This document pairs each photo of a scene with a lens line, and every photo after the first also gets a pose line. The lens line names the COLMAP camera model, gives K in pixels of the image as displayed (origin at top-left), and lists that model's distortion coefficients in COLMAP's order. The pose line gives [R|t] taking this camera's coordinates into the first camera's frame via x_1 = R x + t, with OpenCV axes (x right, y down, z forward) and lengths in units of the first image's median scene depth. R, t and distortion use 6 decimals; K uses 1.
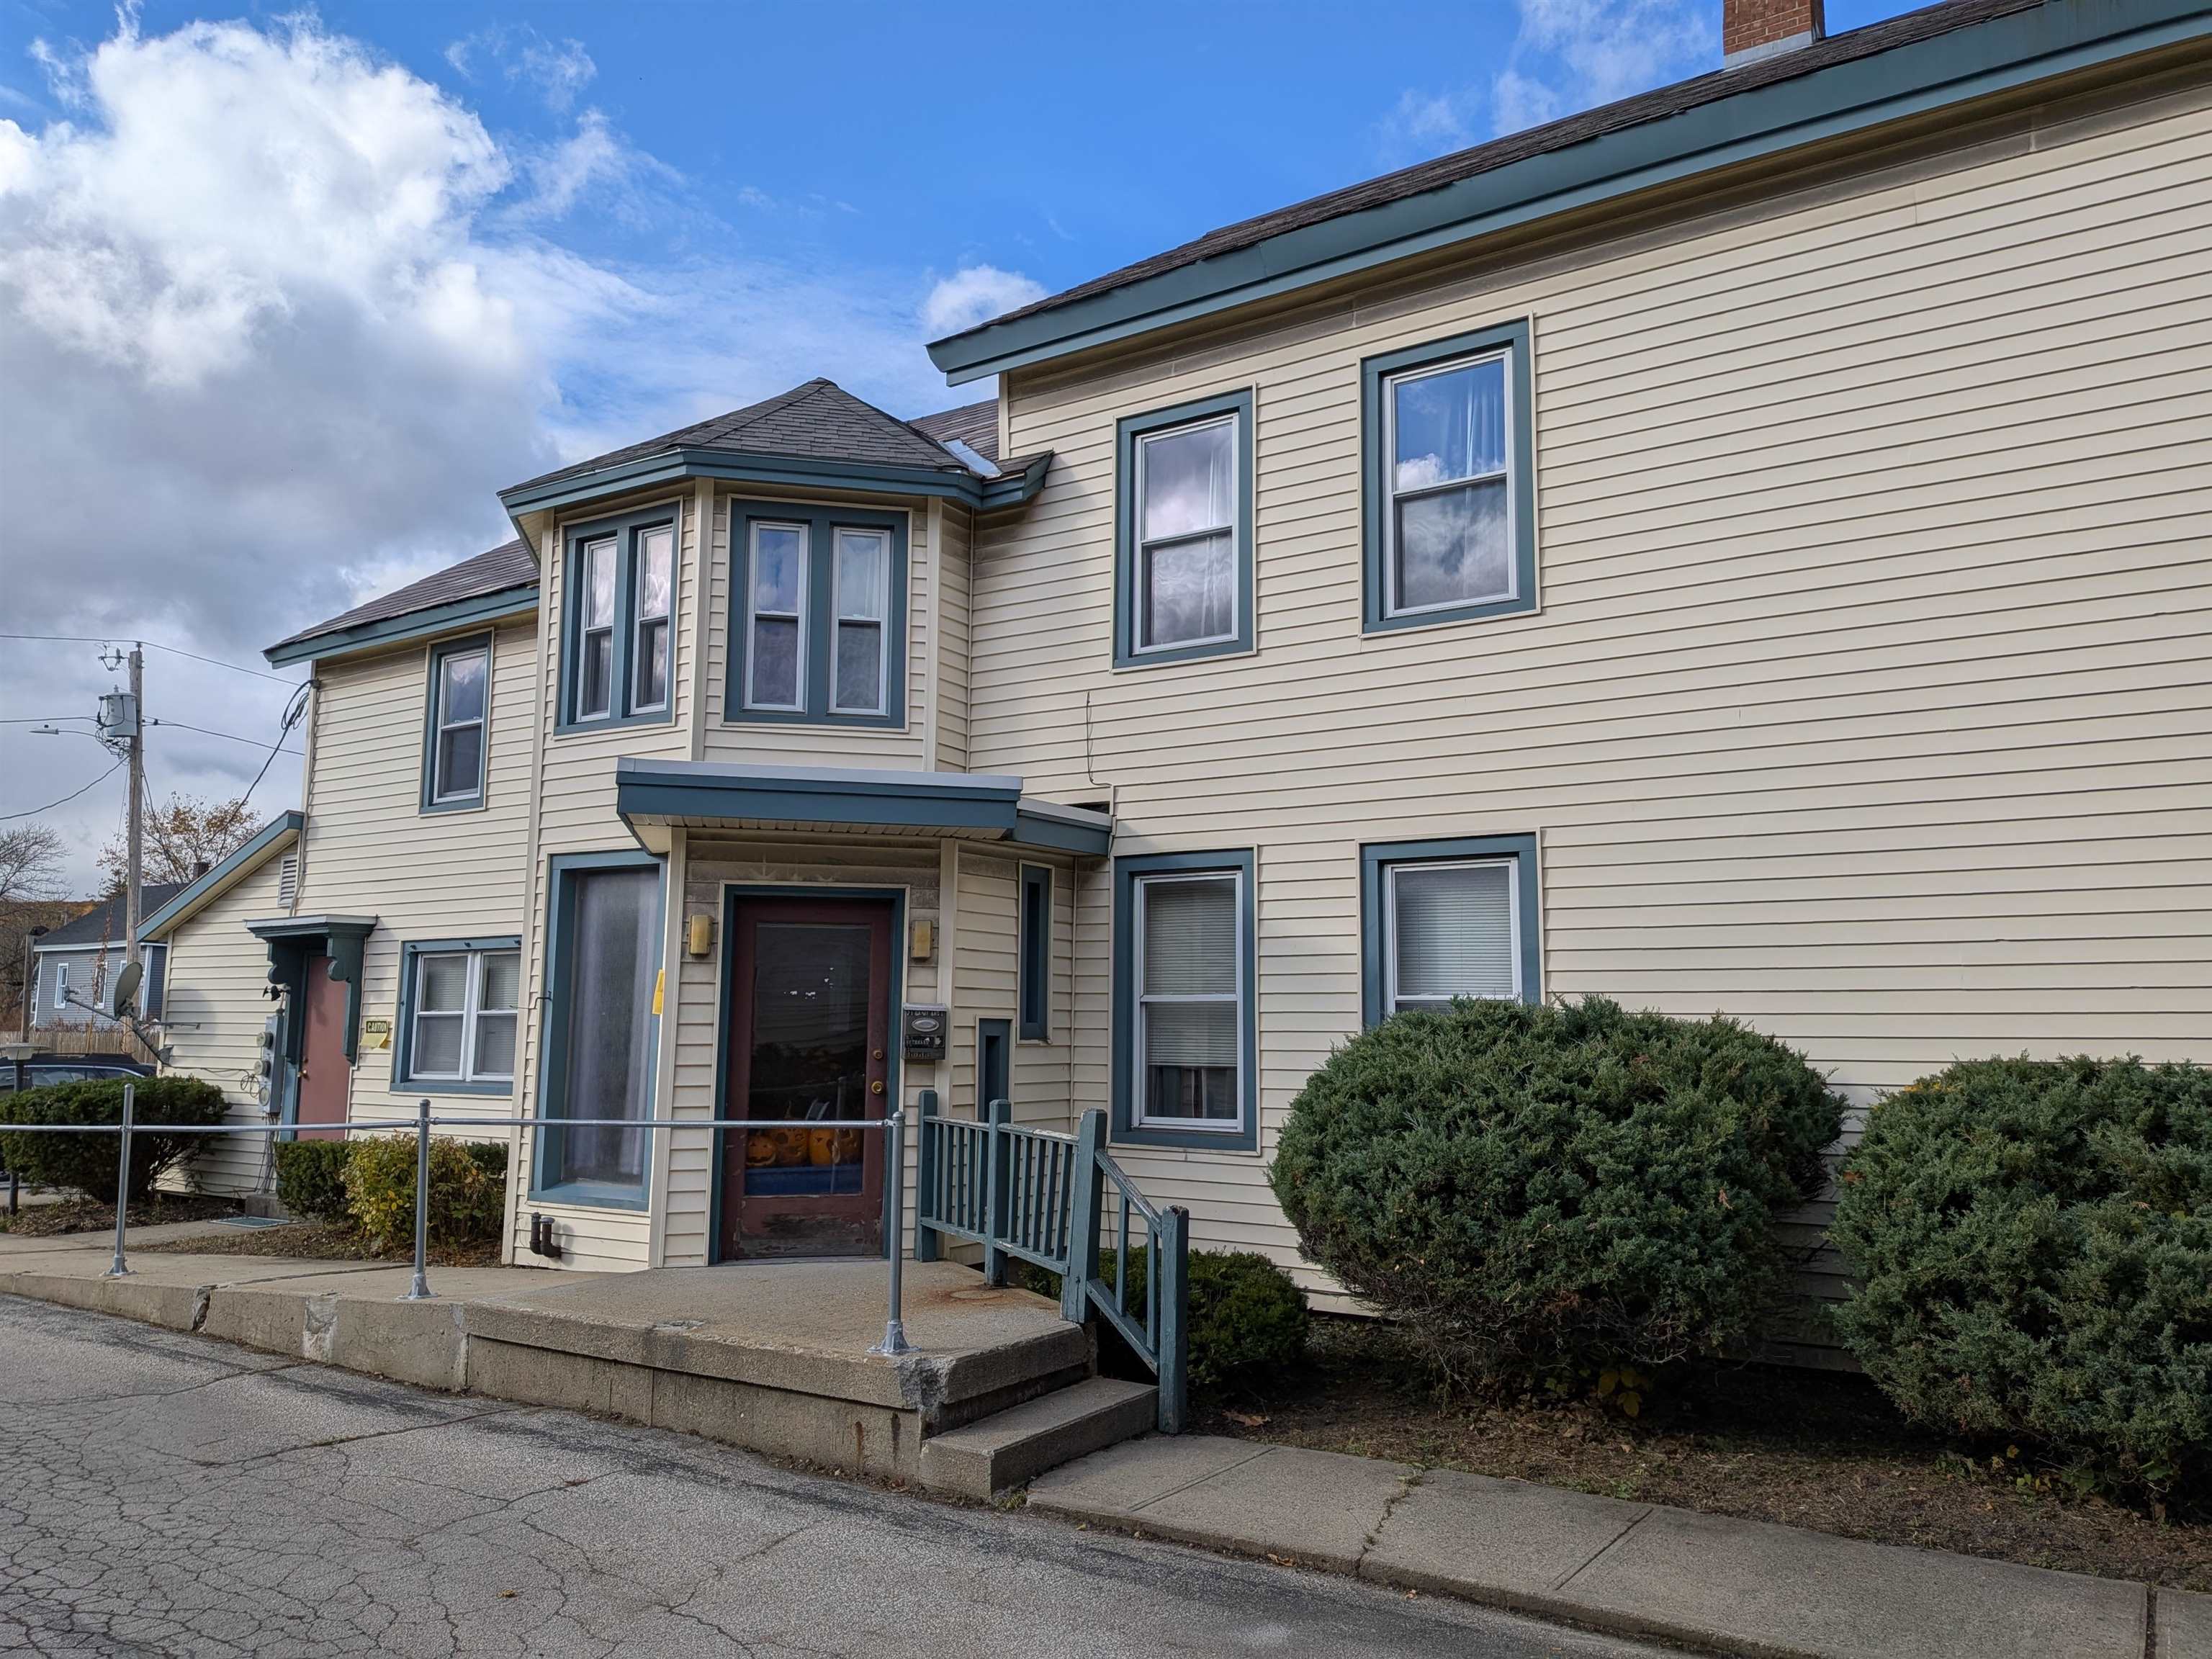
lens RADIAL K [[1573.6, 0, 1106.0], [0, 1573.6, 829.5], [0, 0, 1]] dist [0.113476, -0.160327]
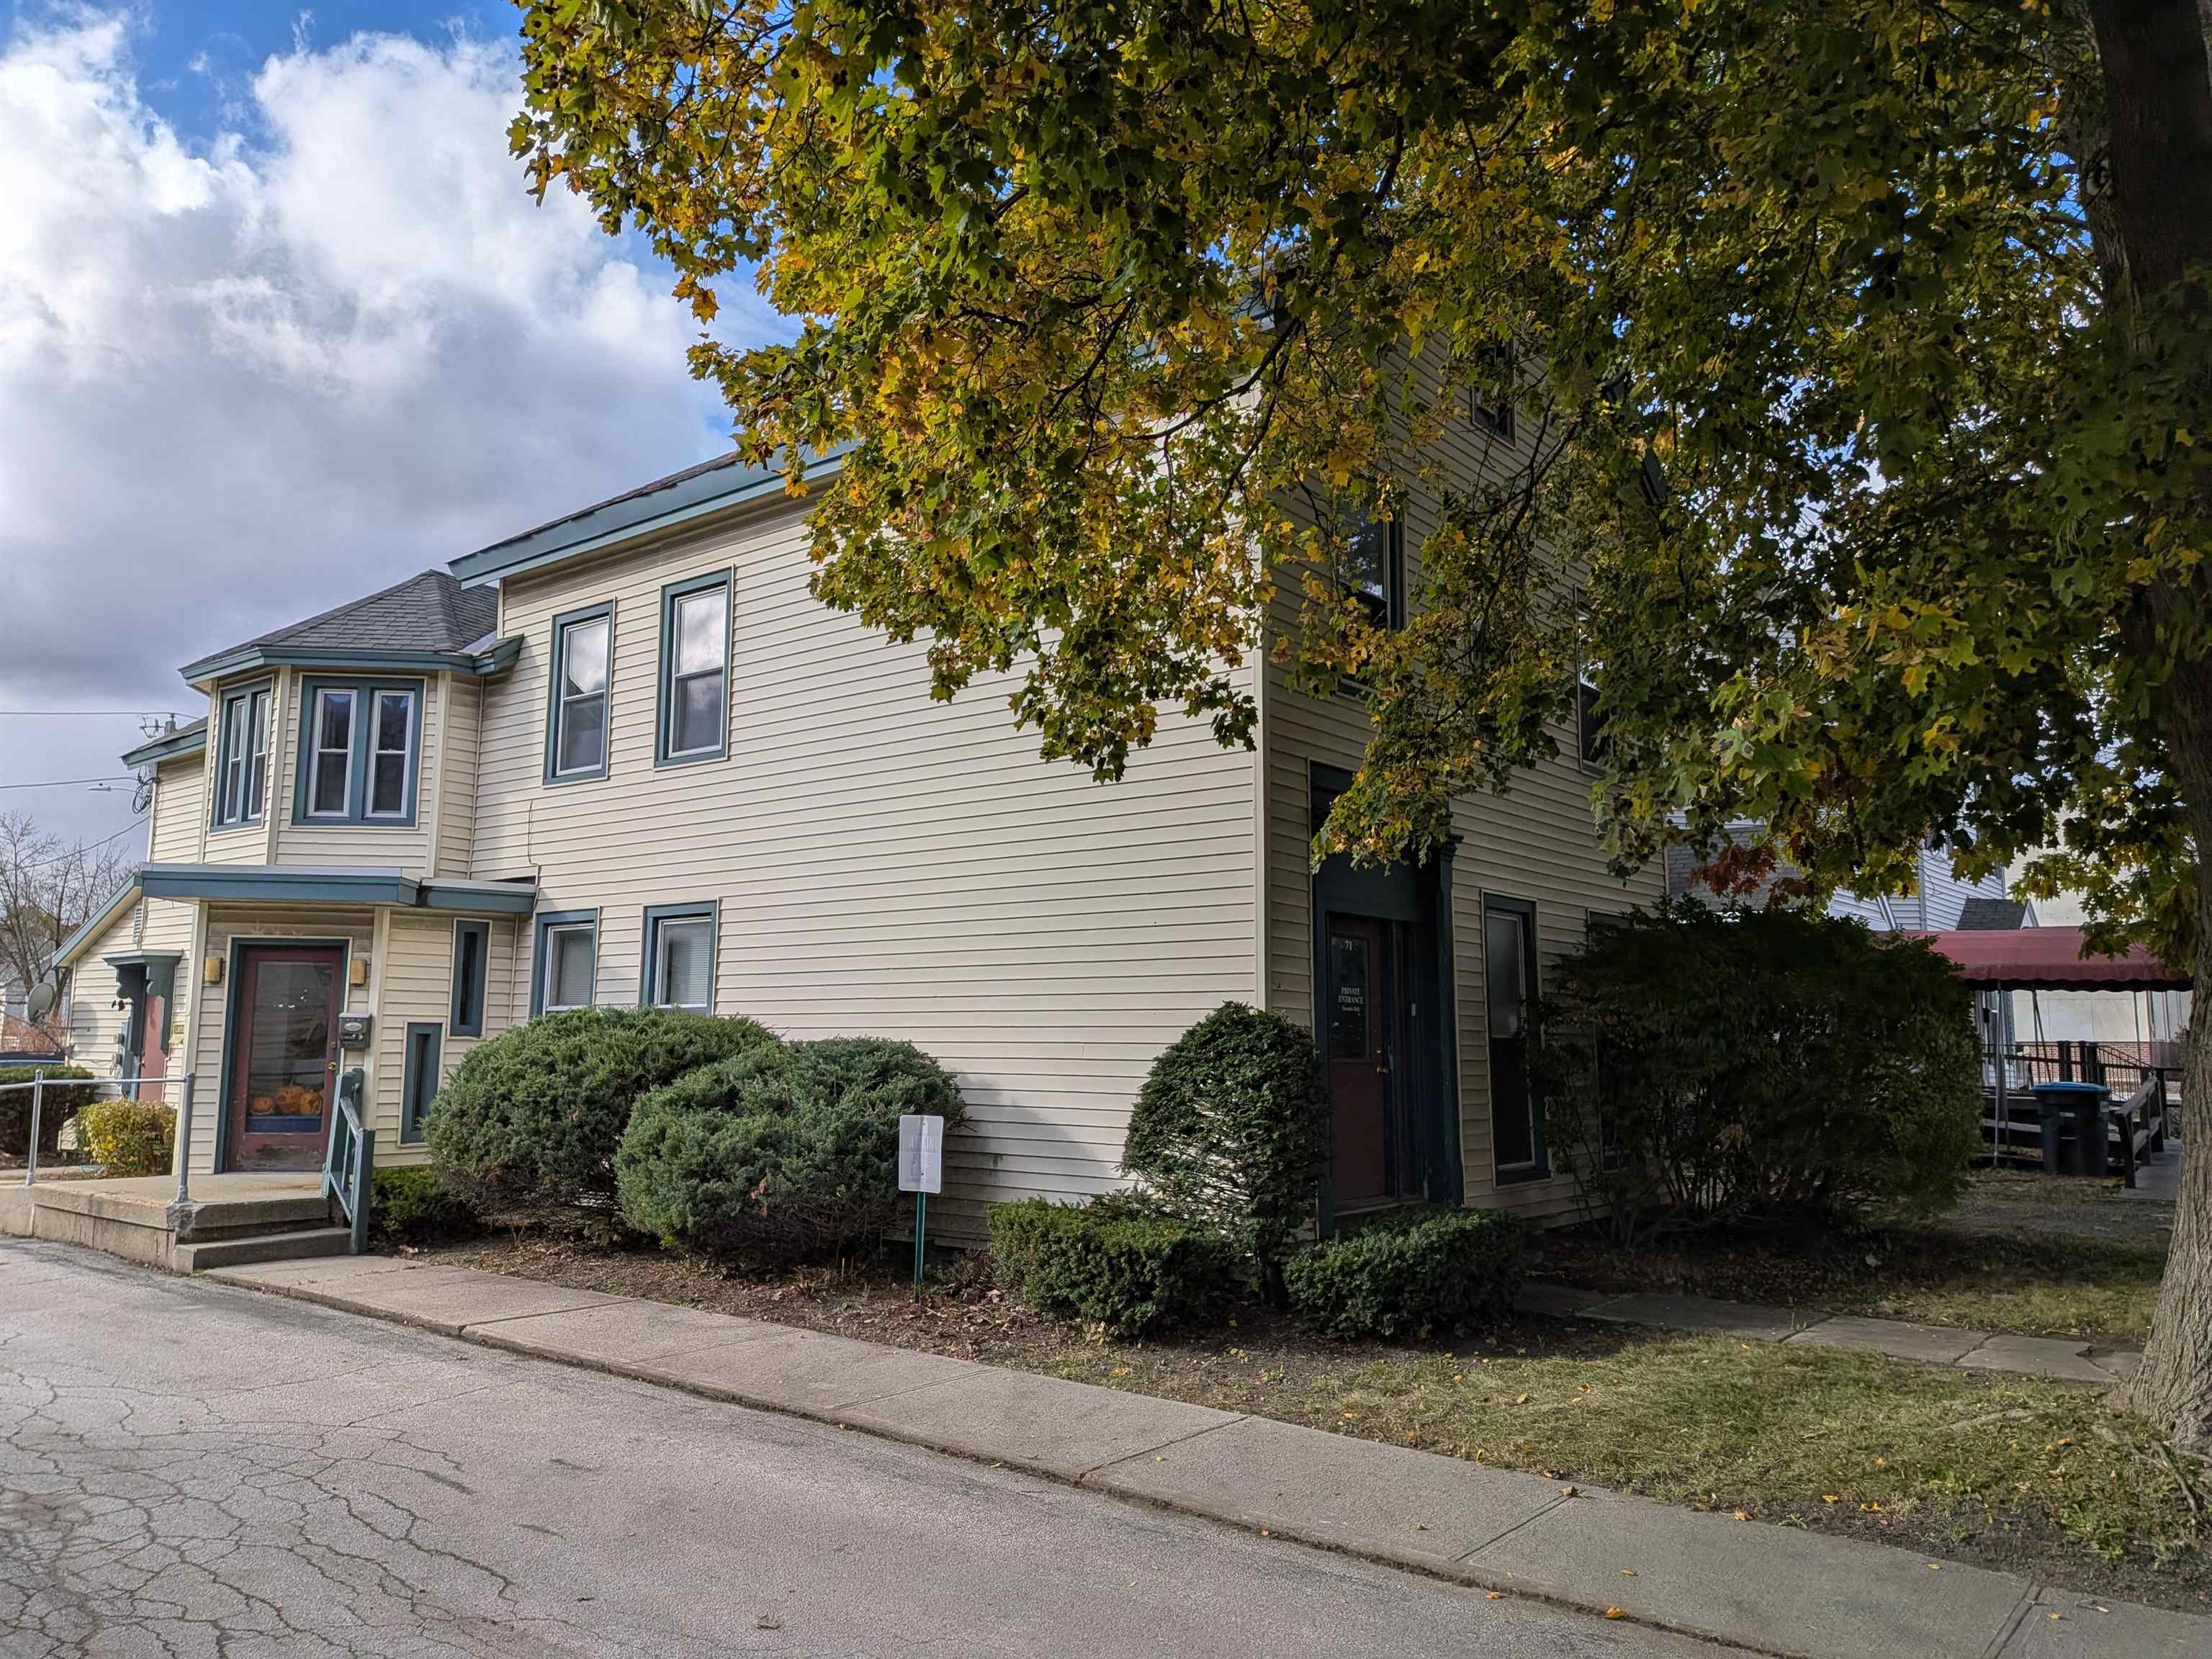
lens RADIAL K [[1592.6, 0, 1106.0], [0, 1592.6, 829.5], [0, 0, 1]] dist [0.060082, -0.100193]
pose [[0.995744, -0.012669, -0.091284, 0.666633], [0.012180, 0.999908, -0.005917, -0.045624], [0.091350, 0.004780, 0.995807, -0.447495]]
